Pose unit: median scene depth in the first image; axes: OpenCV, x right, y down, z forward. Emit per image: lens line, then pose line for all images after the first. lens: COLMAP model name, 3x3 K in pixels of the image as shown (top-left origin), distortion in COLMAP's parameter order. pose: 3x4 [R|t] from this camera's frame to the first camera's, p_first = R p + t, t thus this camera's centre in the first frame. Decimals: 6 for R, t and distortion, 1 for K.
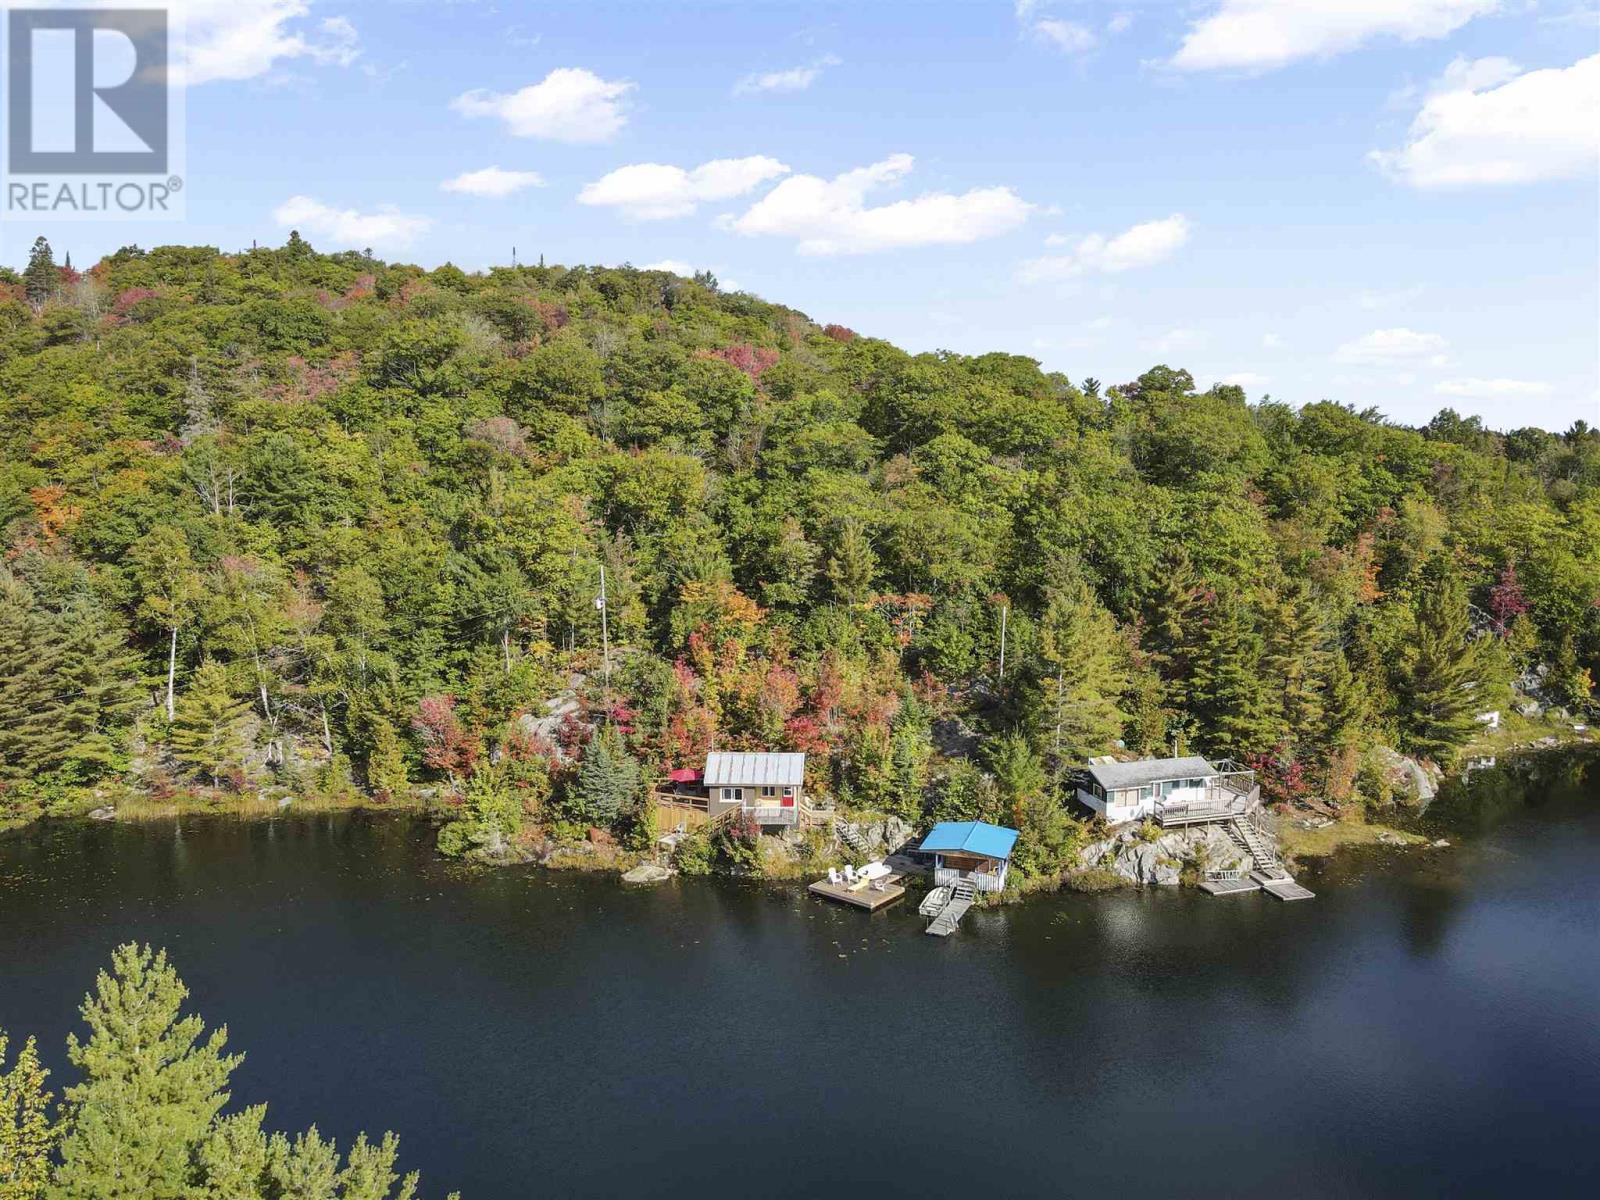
lens RADIAL K [[1186.1, 0, 801.1], [0, 1186.1, 561.5], [0, 0, 1]] dist [0.019669, 0.002825]
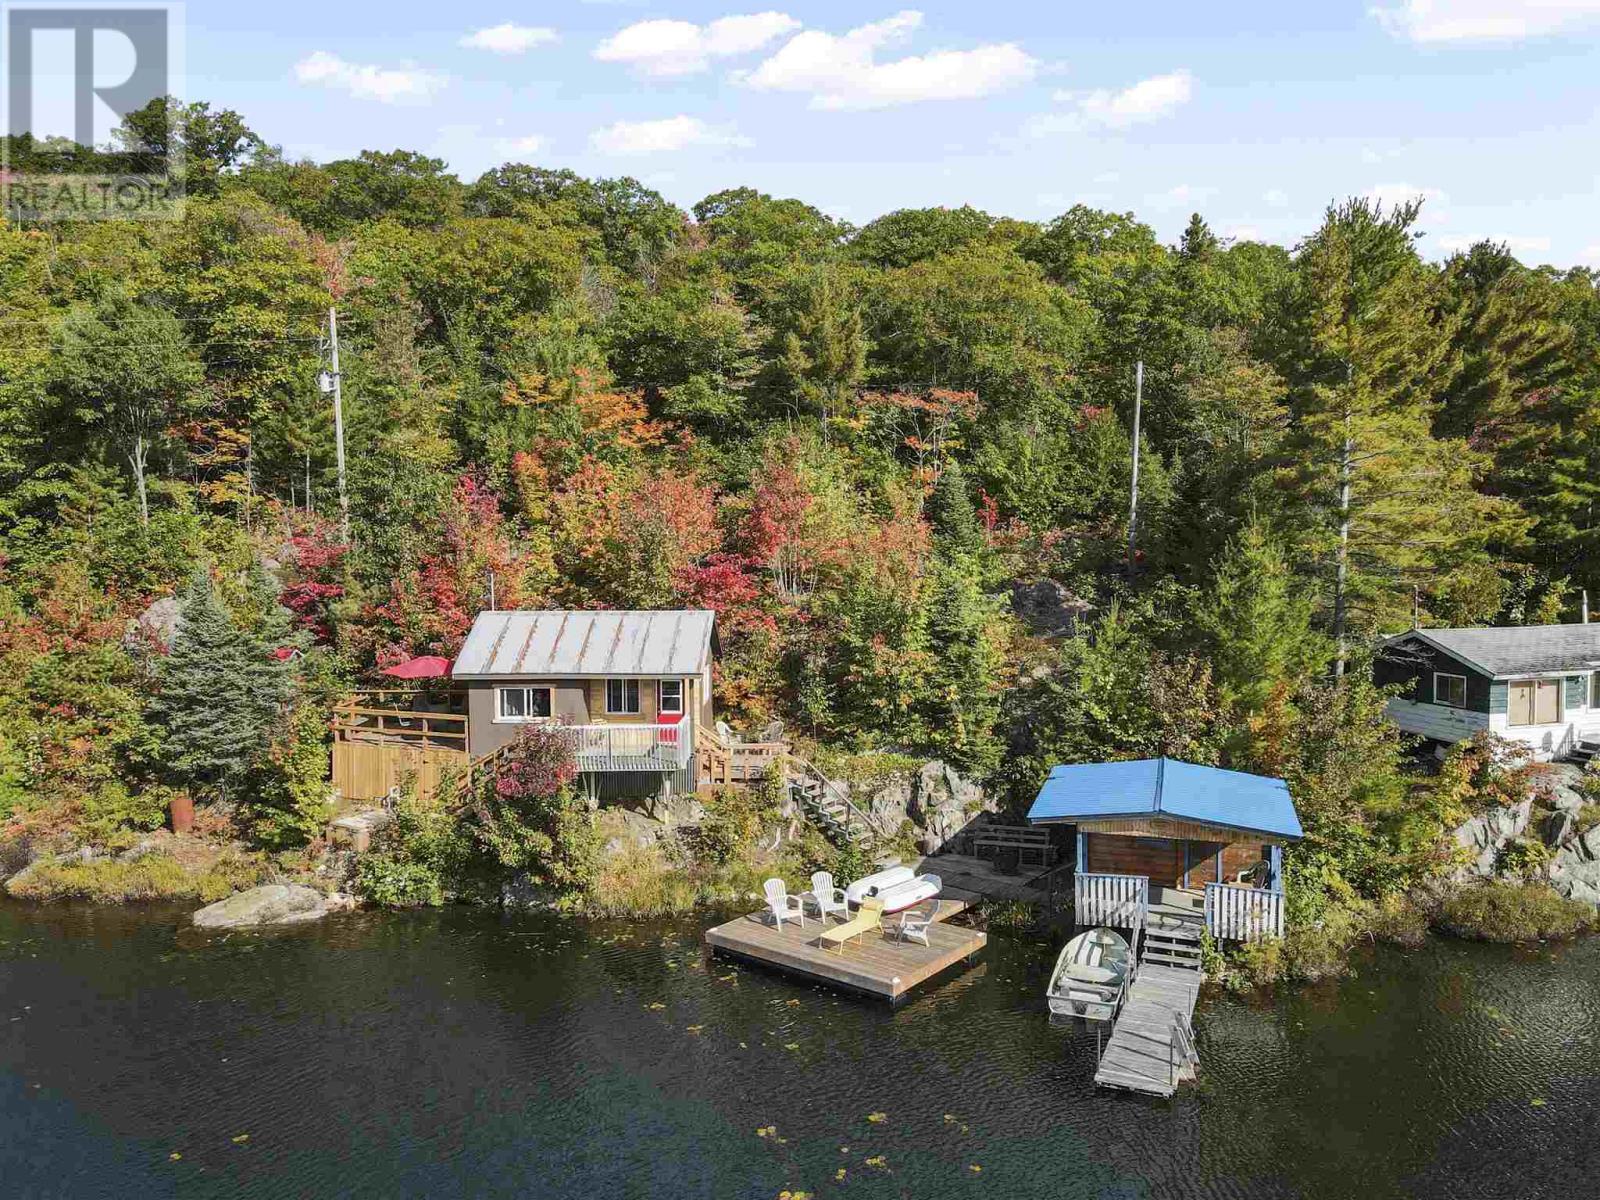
lens RADIAL K [[1186.1, 0, 801.1], [0, 1186.1, 561.5], [0, 0, 1]] dist [0.019669, 0.002825]
pose [[0.999773, -0.001328, 0.021281, 0.024804], [0.002736, 0.997799, -0.066260, 0.176675], [-0.021146, 0.066303, 0.997575, 0.605878]]
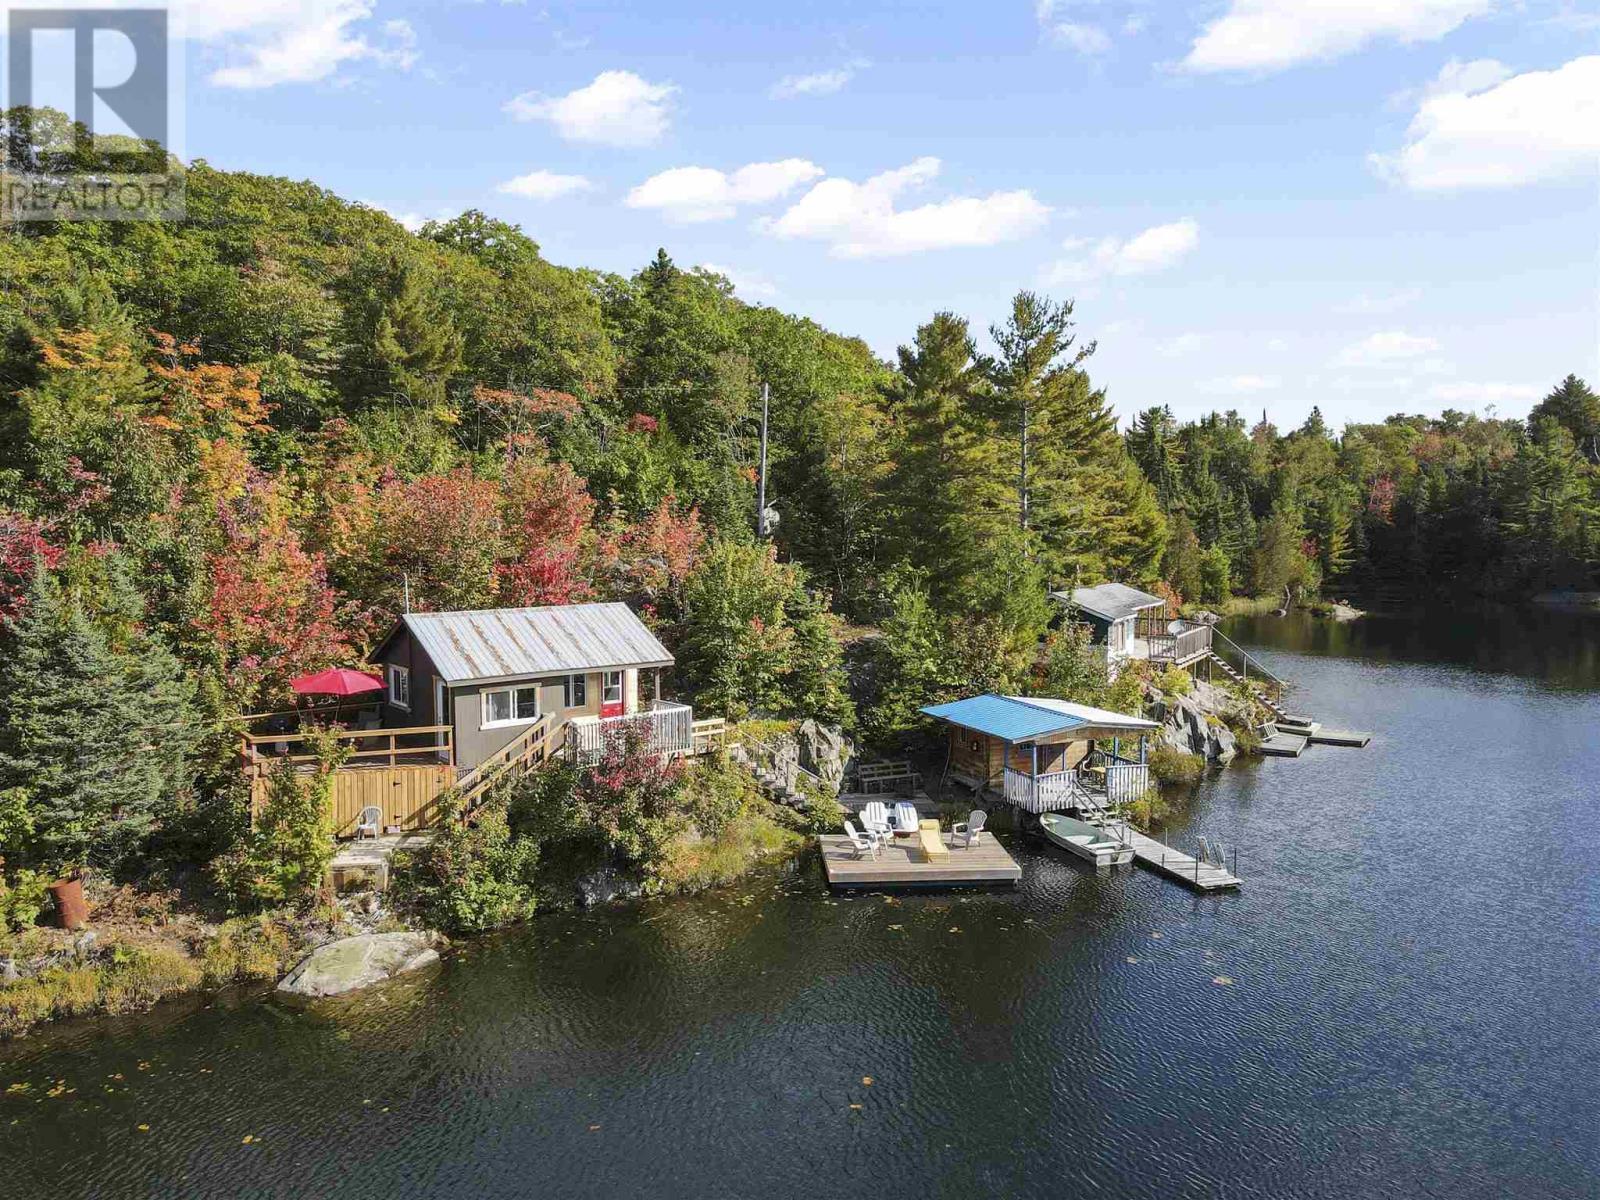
lens RADIAL K [[1186.1, 0, 801.1], [0, 1186.1, 561.5], [0, 0, 1]] dist [0.019669, 0.002825]
pose [[0.736557, -0.023810, 0.675956, -0.245931], [0.067271, 0.997004, -0.038183, 0.172229], [-0.673022, 0.073596, 0.735952, 0.660298]]
